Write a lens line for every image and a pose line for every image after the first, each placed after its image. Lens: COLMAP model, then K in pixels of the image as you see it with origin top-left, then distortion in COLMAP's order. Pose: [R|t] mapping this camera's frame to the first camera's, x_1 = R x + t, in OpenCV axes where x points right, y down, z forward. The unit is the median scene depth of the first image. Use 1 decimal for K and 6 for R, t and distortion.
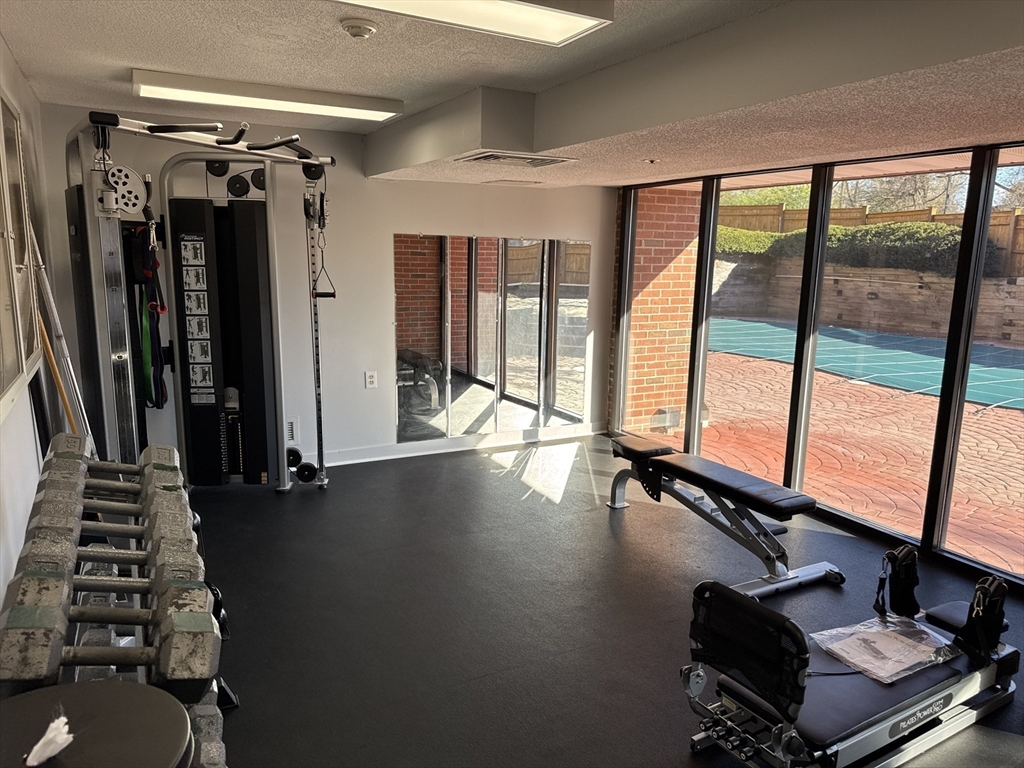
lens RADIAL K [[715.7, 0, 515.1], [0, 715.7, 384.9], [0, 0, 1]] dist [0.000190, -0.009329]
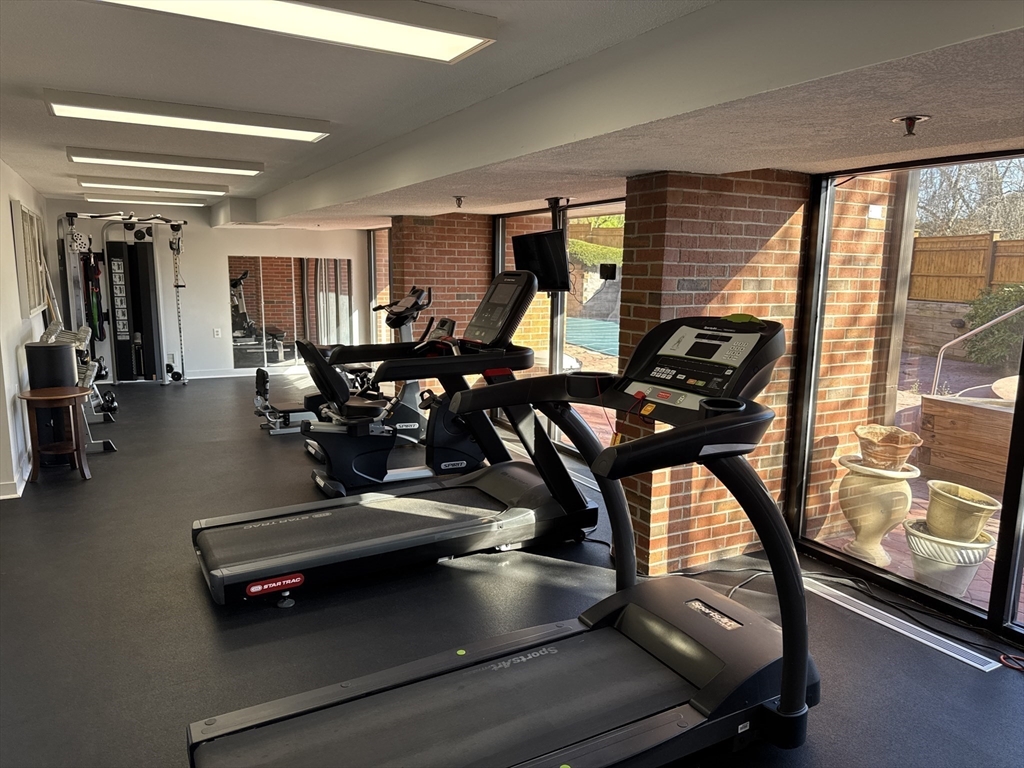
lens RADIAL K [[715.7, 0, 508.8], [0, 715.7, 384.8], [0, 0, 1]] dist [0.000190, -0.009329]
pose [[0.999985, -0.004959, -0.002501, 0.695148], [0.004906, 0.999773, -0.020736, 0.209021], [0.002603, 0.020724, 0.999782, -1.078797]]
